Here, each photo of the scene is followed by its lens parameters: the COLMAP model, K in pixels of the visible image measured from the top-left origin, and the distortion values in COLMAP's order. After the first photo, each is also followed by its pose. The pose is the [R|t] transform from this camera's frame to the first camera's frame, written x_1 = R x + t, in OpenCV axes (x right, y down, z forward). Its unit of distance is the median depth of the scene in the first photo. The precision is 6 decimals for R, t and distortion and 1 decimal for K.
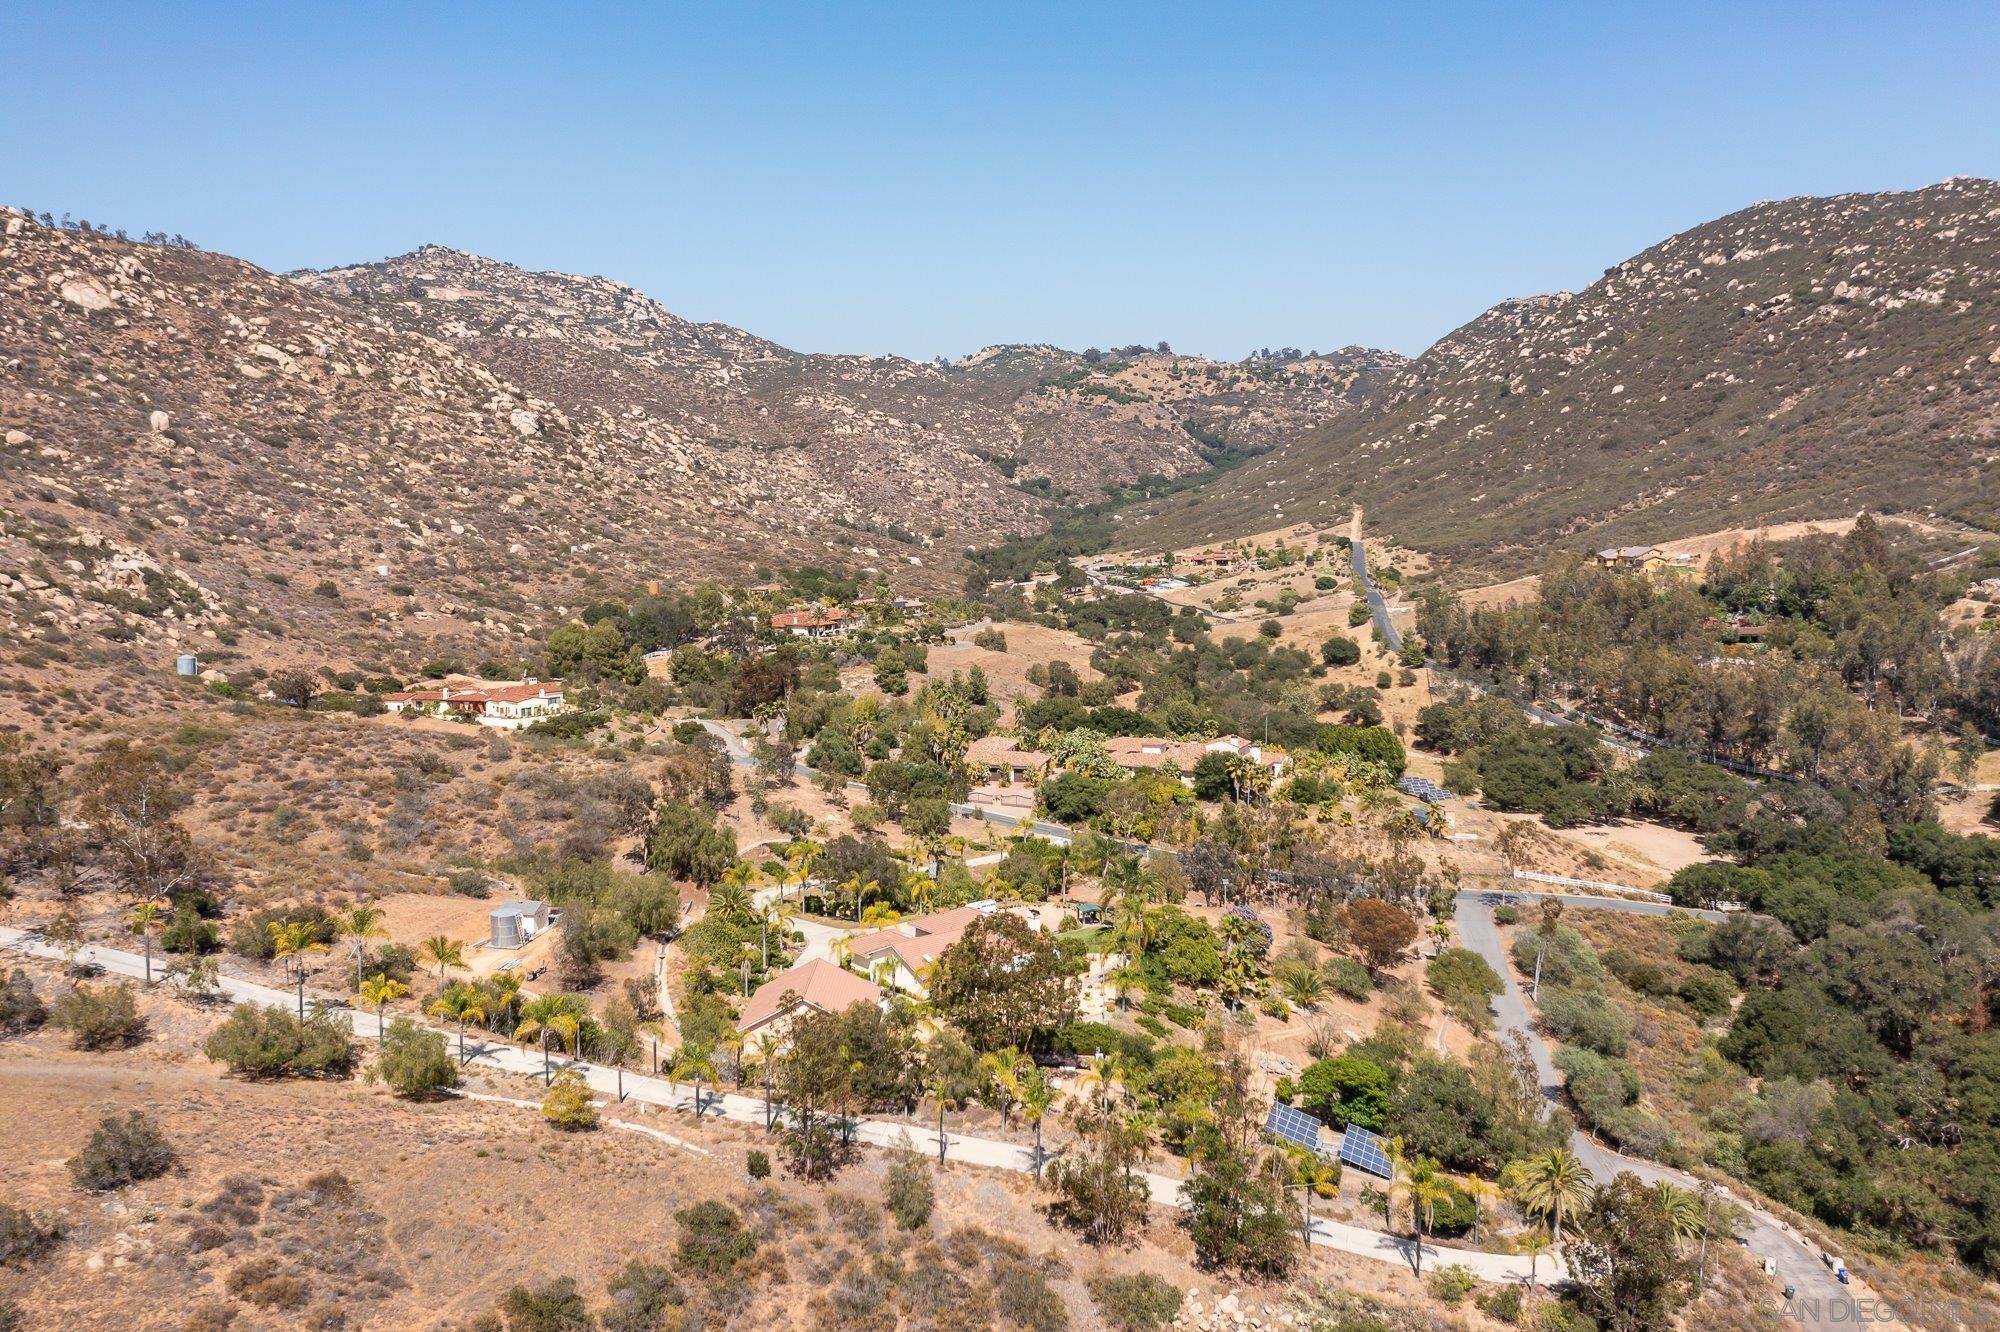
lens RADIAL K [[1601.0, 0, 994.1], [0, 1601.0, 574.6], [0, 0, 1]] dist [-0.018588, 0.008067]
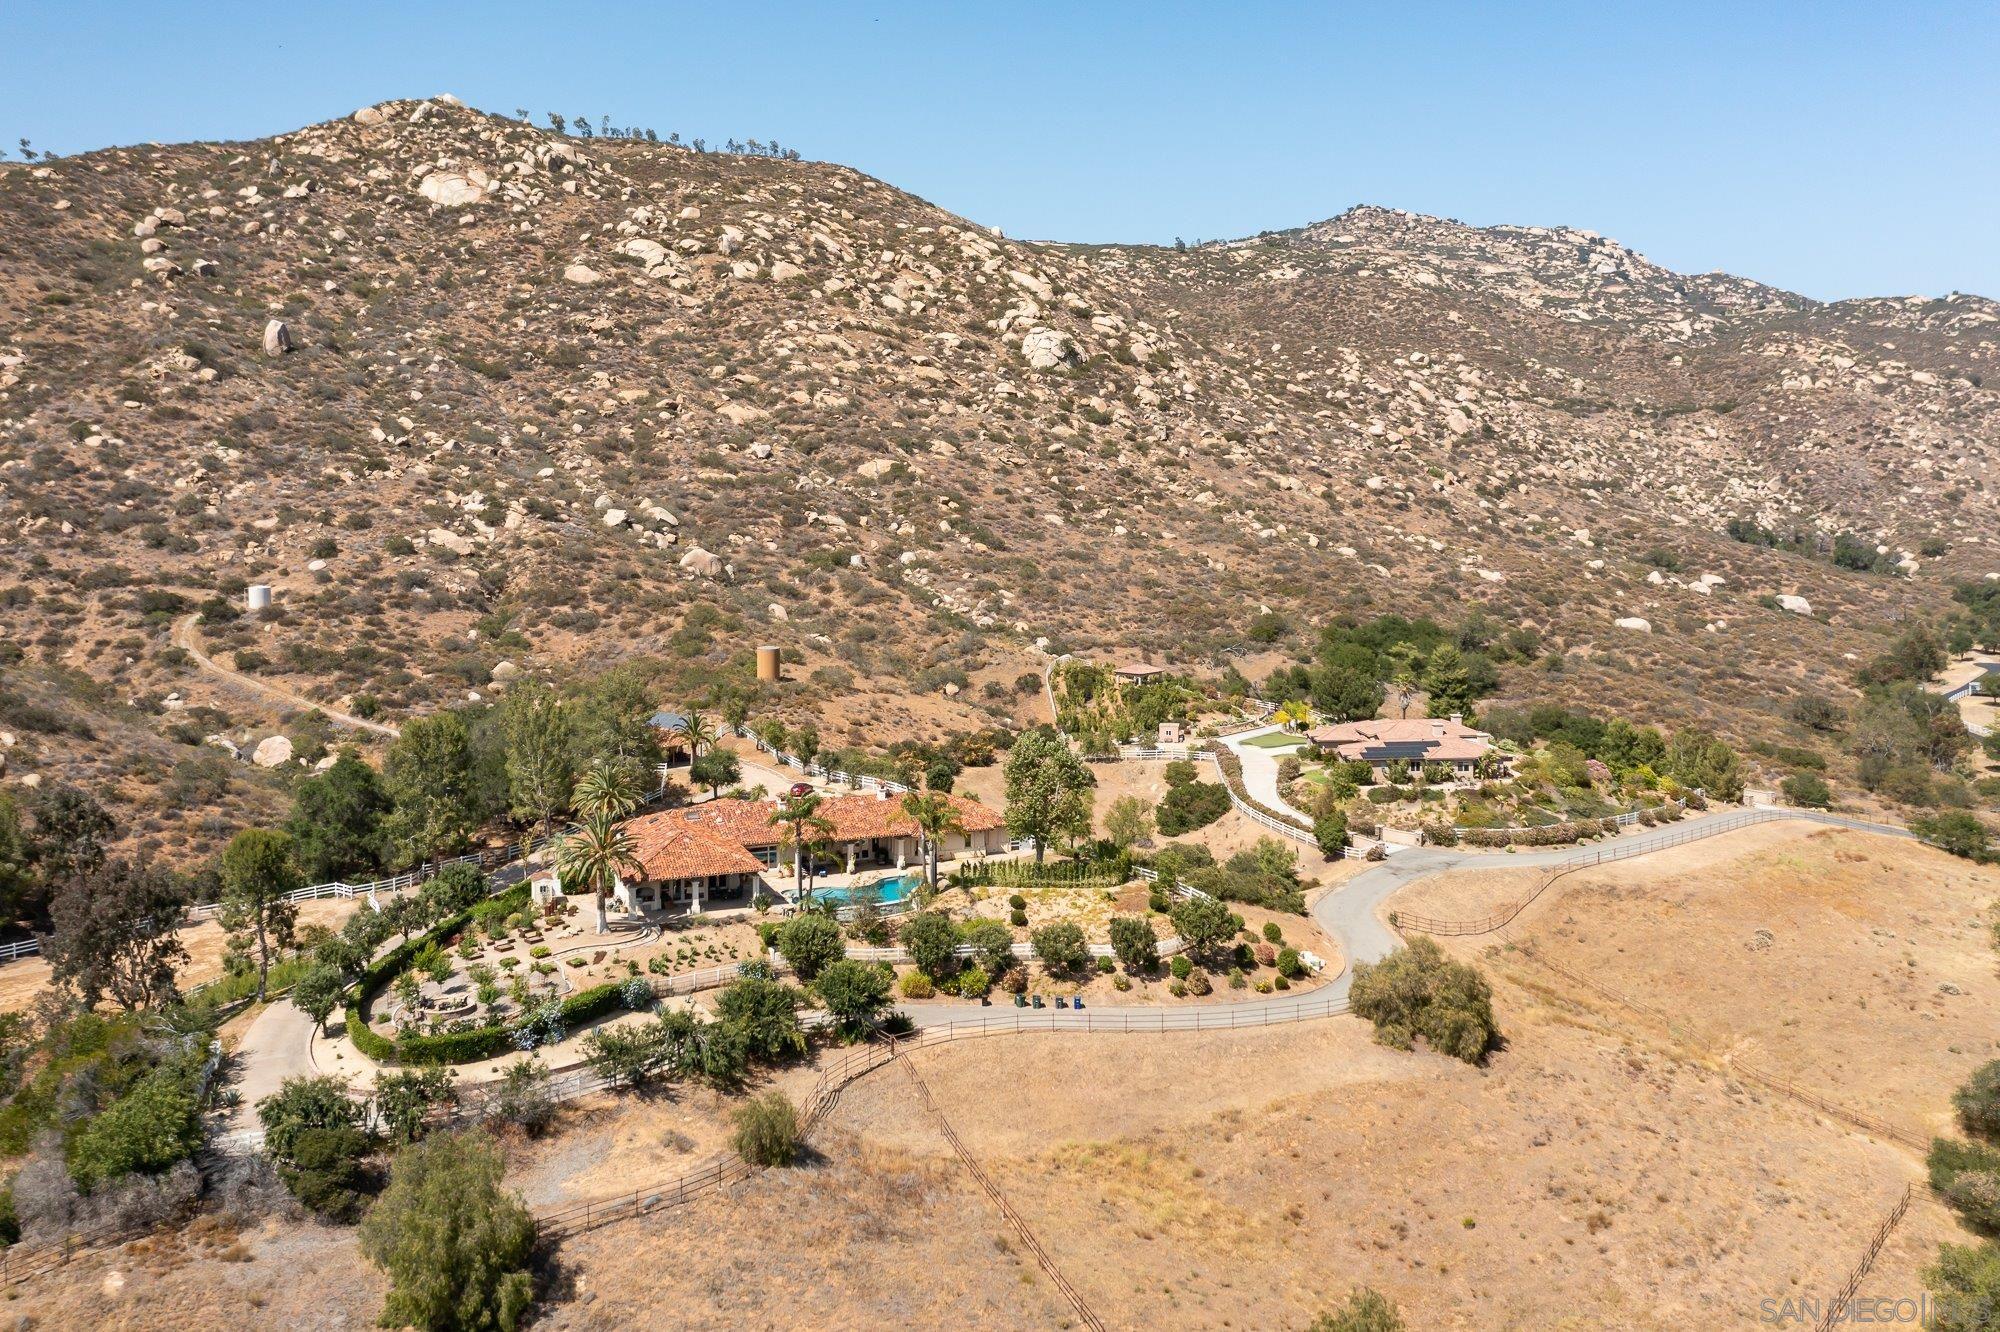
lens RADIAL K [[1601.0, 0, 993.8], [0, 1601.0, 549.5], [0, 0, 1]] dist [-0.018588, 0.008067]
pose [[0.796458, 0.026216, -0.604125, 0.030075], [-0.036908, 0.999305, -0.005293, -0.007577], [0.603566, 0.026513, 0.796872, 0.254827]]
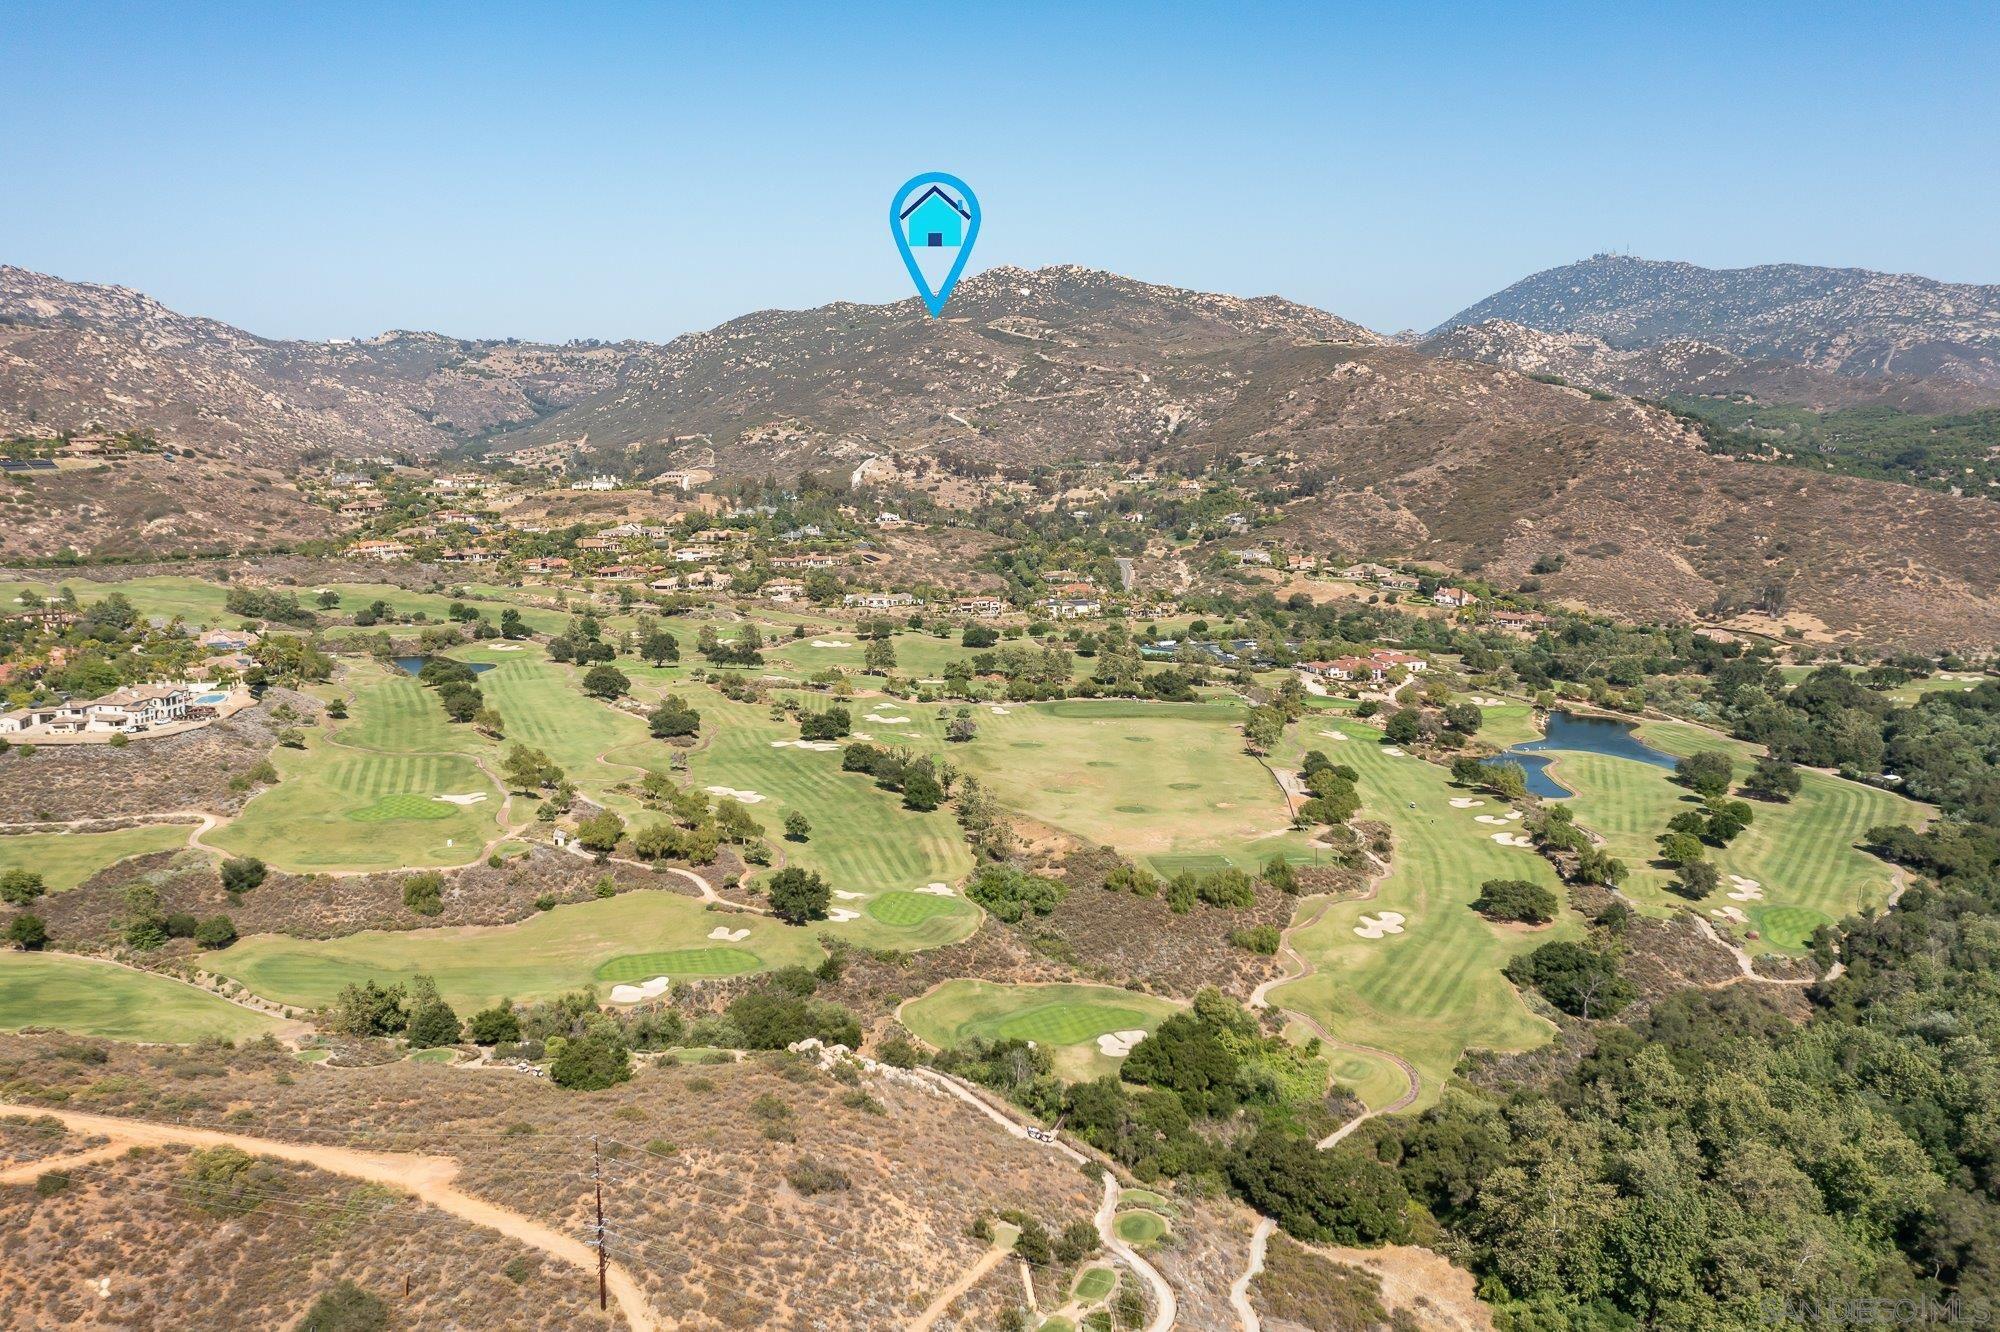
lens RADIAL K [[1601.0, 0, 1009.7], [0, 1601.0, 651.0], [0, 0, 1]] dist [-0.018588, 0.008067]
pose [[0.921152, -0.053923, 0.385450, -0.105184], [0.020399, 0.995684, 0.090544, 0.055784], [-0.388668, -0.075542, 0.918276, -1.079244]]
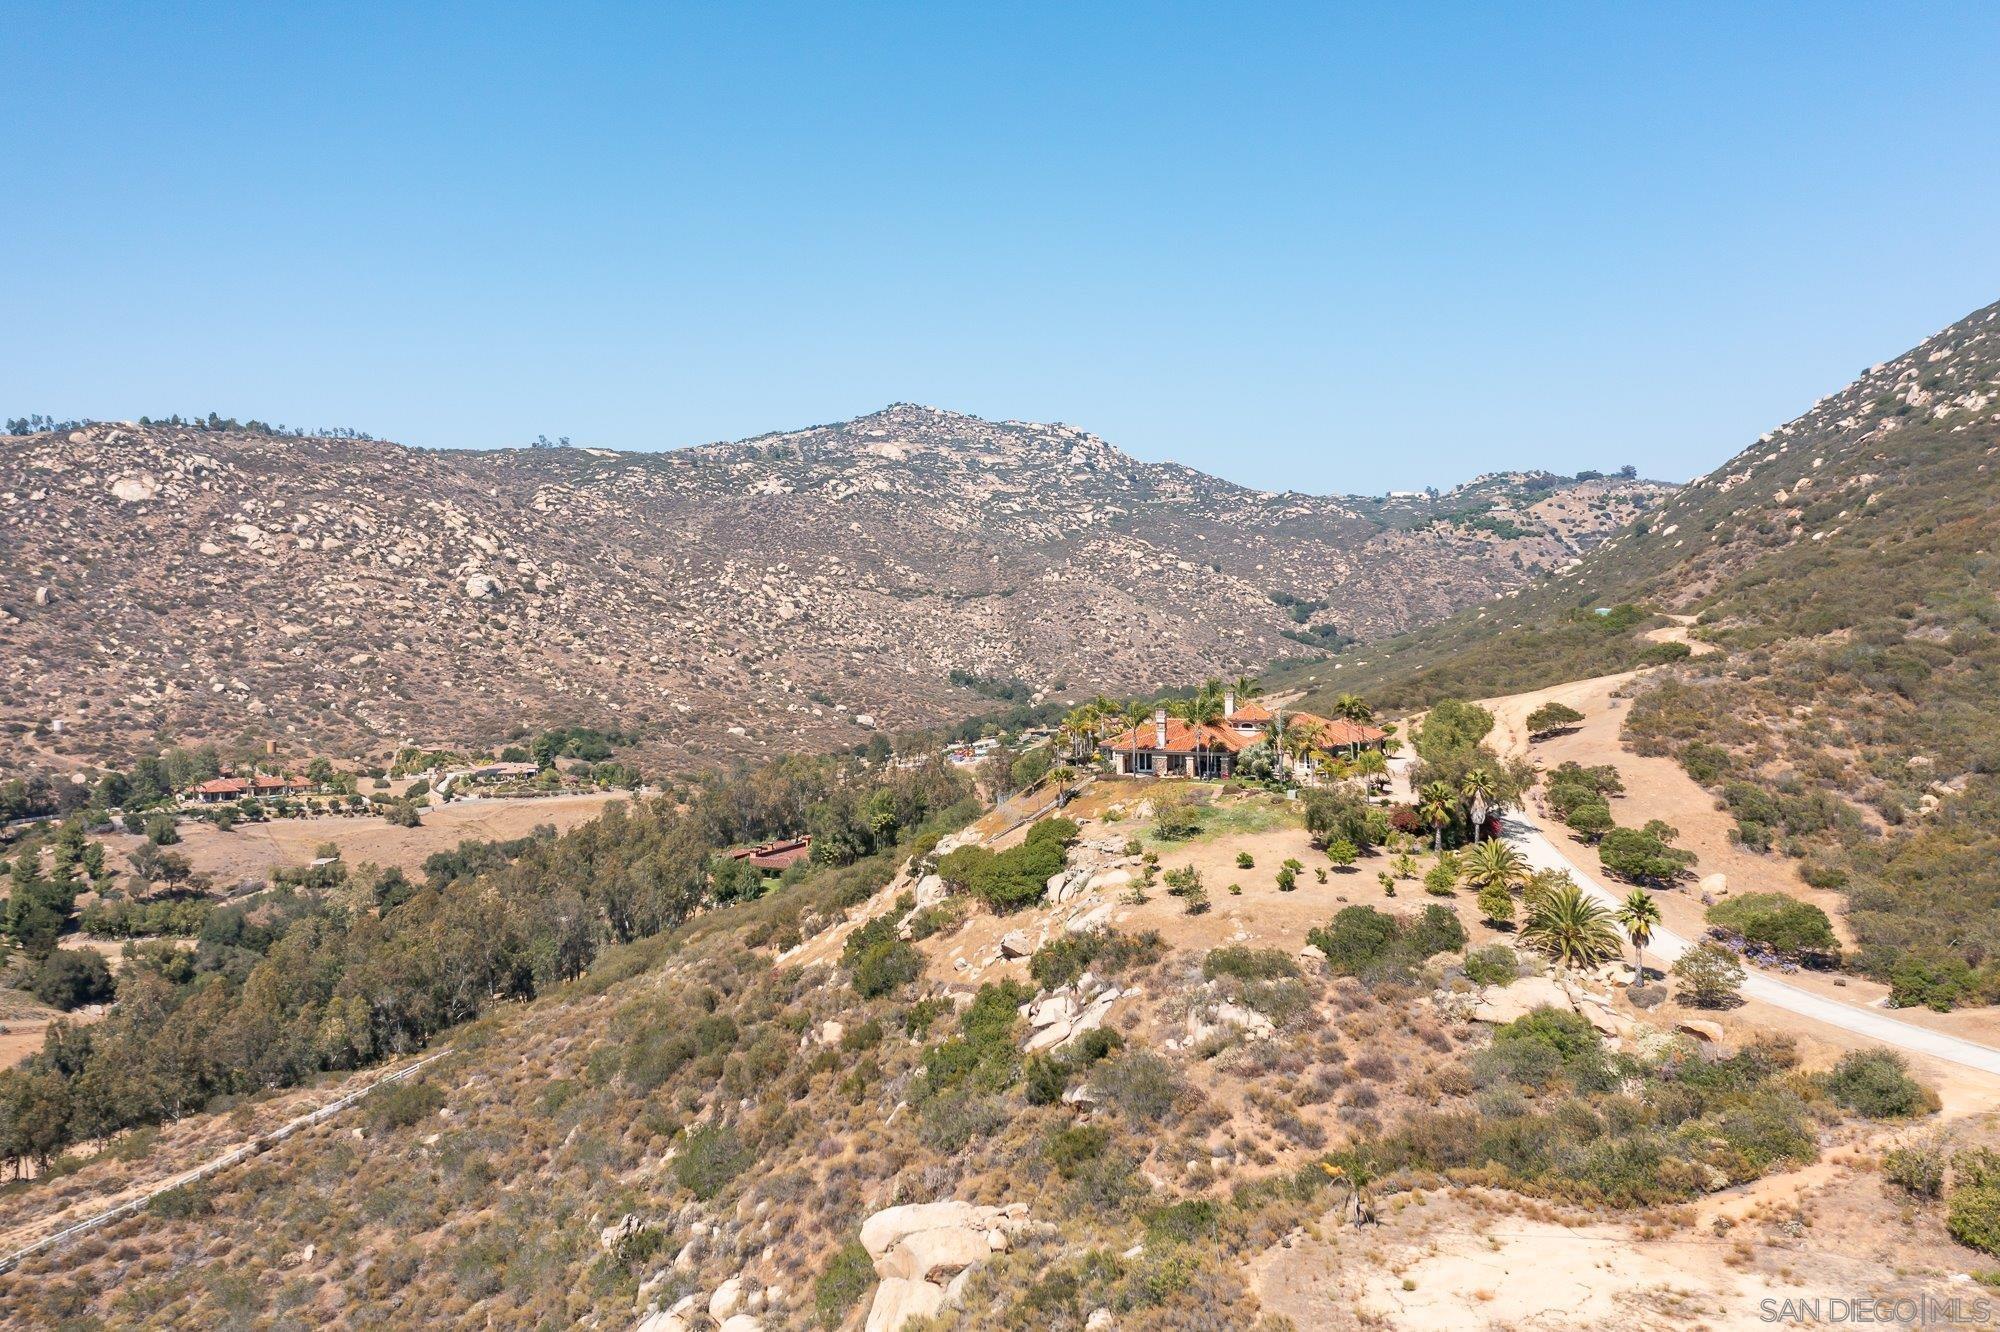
lens RADIAL K [[1601.0, 0, 995.2], [0, 1601.0, 582.2], [0, 0, 1]] dist [-0.018588, 0.008067]
pose [[0.897072, -0.005664, -0.441849, 0.263228], [-0.027177, 0.997318, -0.067962, -0.015947], [0.441049, 0.072975, 0.894511, 0.080529]]
